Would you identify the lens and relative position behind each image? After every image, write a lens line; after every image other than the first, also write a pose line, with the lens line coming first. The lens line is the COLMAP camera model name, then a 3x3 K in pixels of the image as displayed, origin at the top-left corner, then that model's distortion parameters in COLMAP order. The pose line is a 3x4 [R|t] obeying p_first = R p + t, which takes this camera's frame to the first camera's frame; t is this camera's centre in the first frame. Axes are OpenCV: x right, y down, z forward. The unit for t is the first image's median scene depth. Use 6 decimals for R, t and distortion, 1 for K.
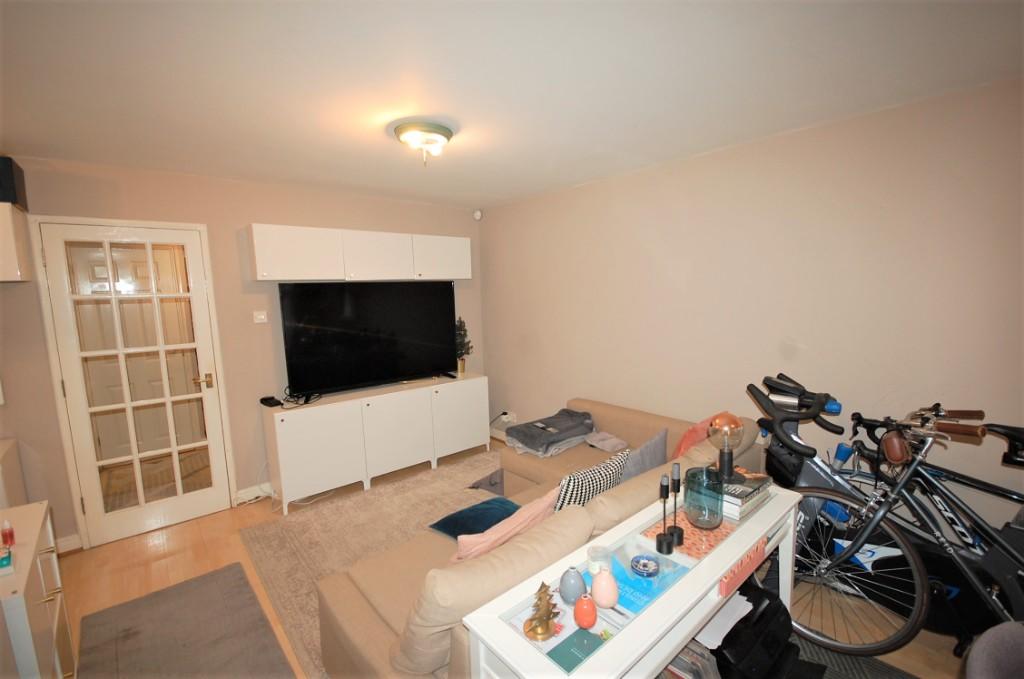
lens RADIAL K [[453.5, 0, 511.7], [0, 453.5, 342.9], [0, 0, 1]] dist [-0.009752, -0.004514]
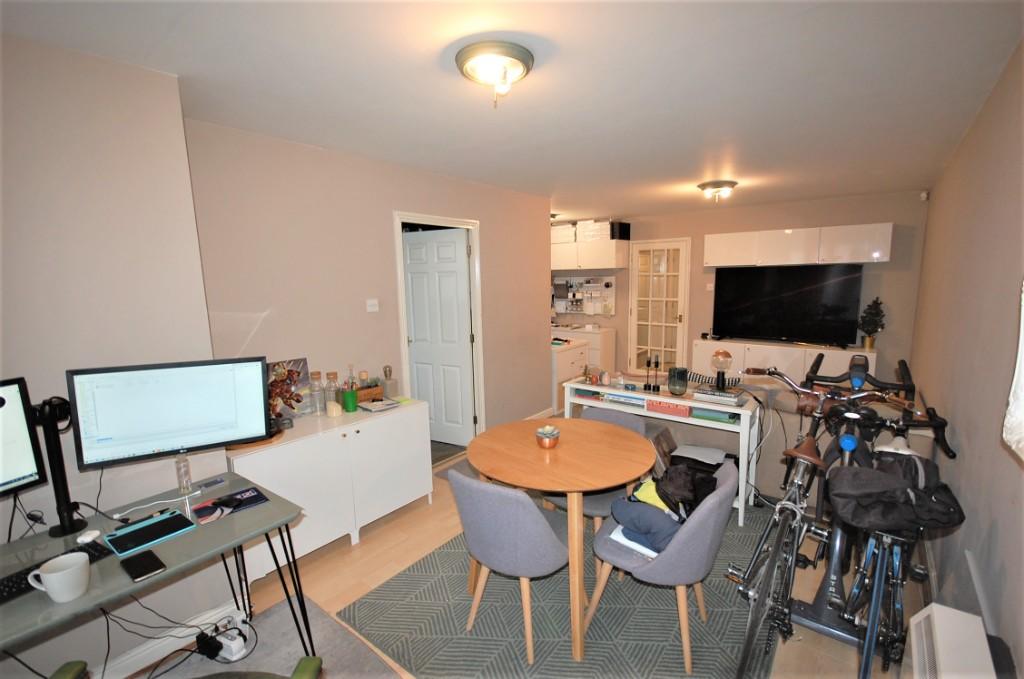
lens RADIAL K [[453.5, 0, 511.2], [0, 453.5, 343.2], [0, 0, 1]] dist [-0.009752, -0.004514]
pose [[0.173036, 0.154747, -0.972683, 1.067523], [-0.111025, 0.984350, 0.136853, 0.002001], [0.978638, 0.084312, 0.187508, -0.063533]]
